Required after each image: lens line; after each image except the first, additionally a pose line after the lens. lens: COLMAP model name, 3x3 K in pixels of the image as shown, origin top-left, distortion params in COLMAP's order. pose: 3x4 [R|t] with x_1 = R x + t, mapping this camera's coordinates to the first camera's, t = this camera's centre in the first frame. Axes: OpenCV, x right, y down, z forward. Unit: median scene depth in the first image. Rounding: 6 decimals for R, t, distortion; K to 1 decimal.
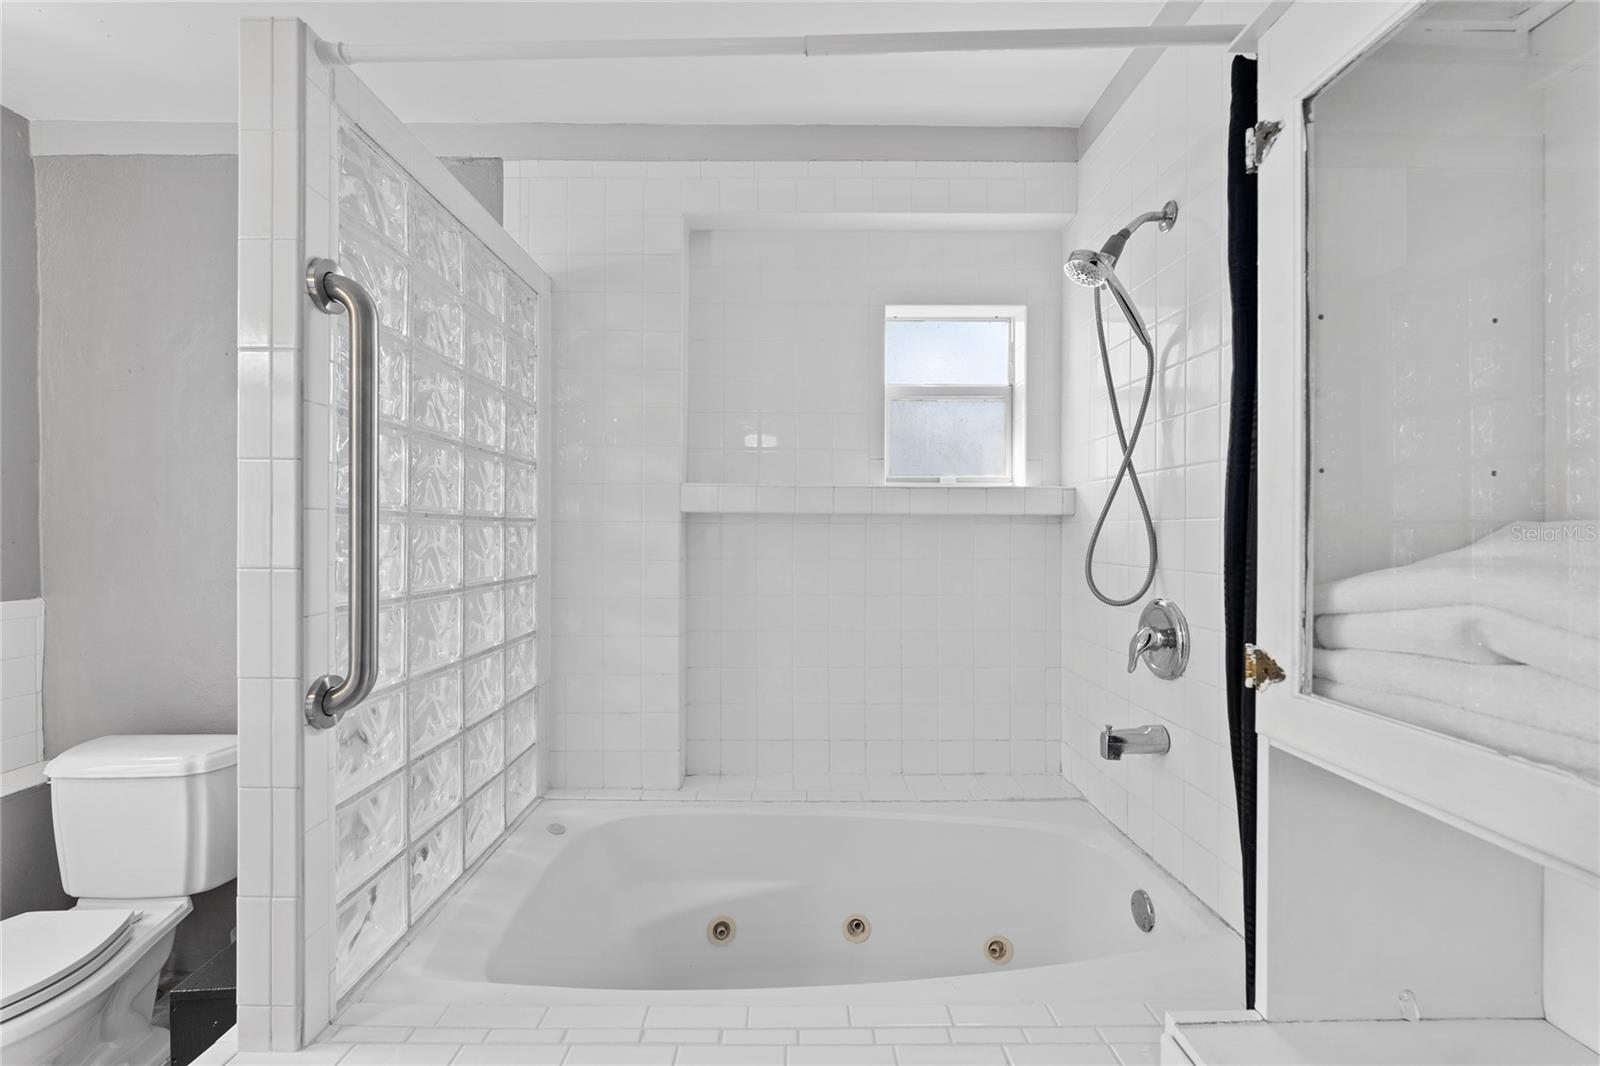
lens RADIAL K [[672.5, 0, 799.4], [0, 672.5, 534.7], [0, 0, 1]] dist [-0.003482, 0.000884]
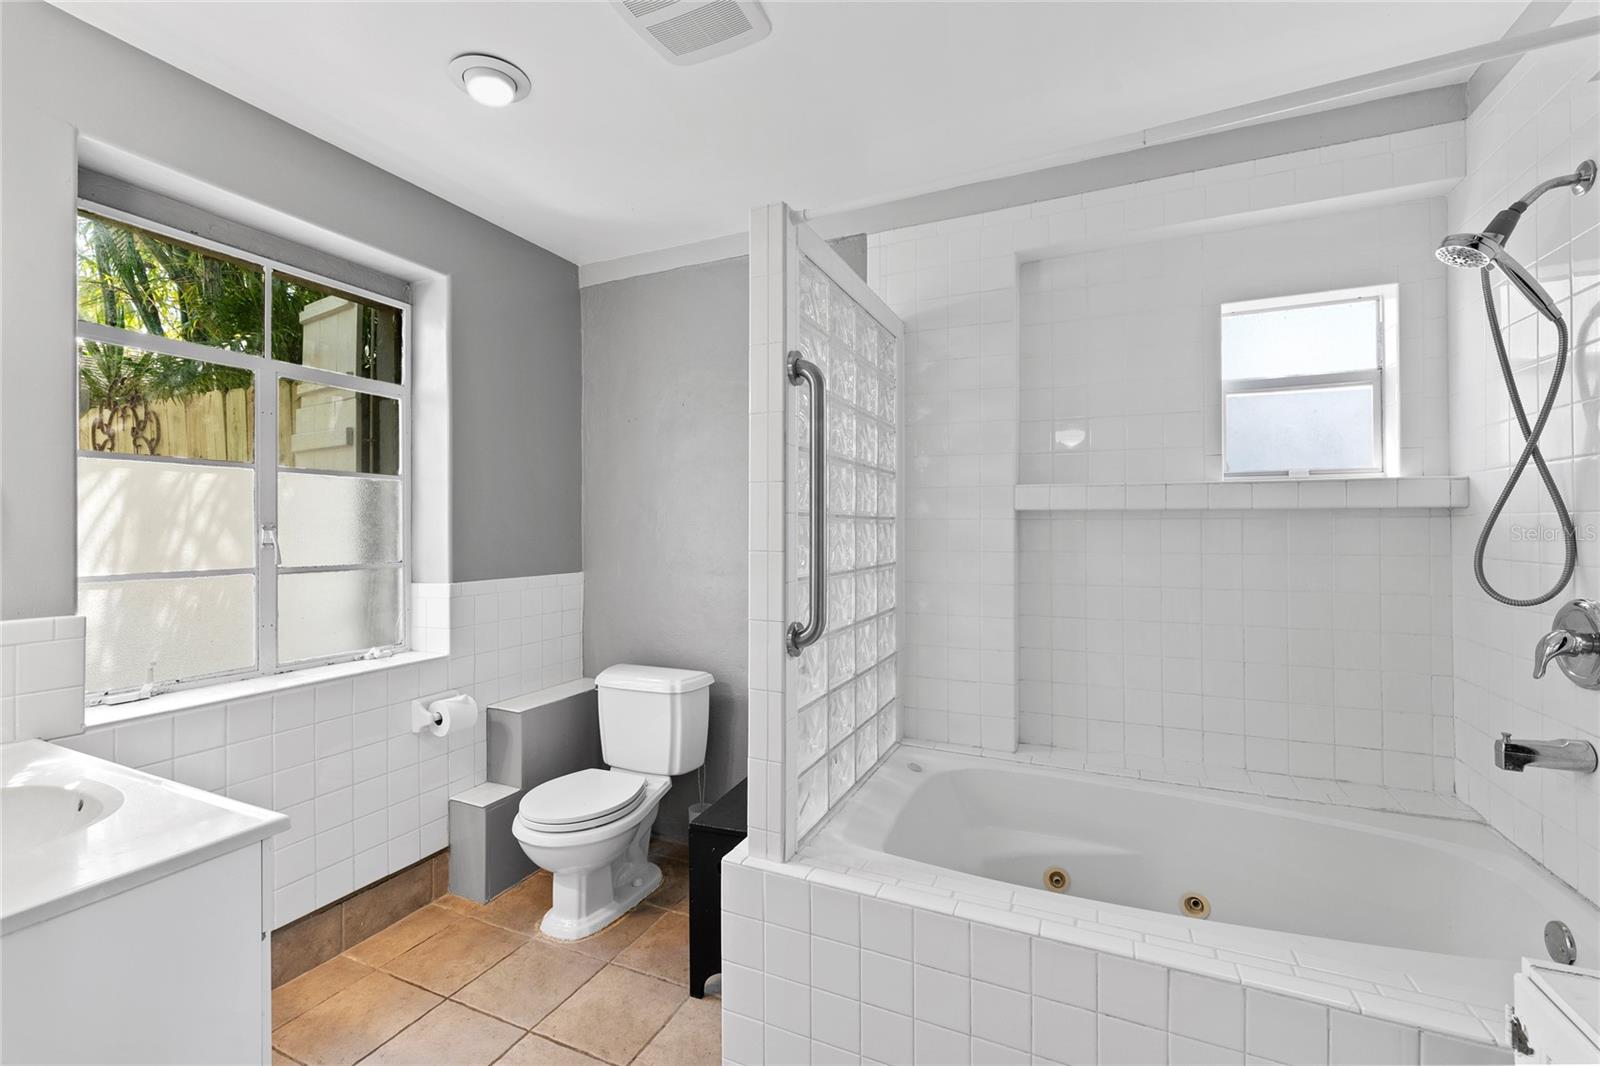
lens RADIAL K [[672.5, 0, 799.5], [0, 672.5, 522.5], [0, 0, 1]] dist [-0.003482, 0.000884]
pose [[0.906205, -0.007117, -0.422779, -0.027681], [0.002039, 0.999920, -0.012463, 0.001310], [0.422834, 0.010432, 0.906147, -0.222268]]
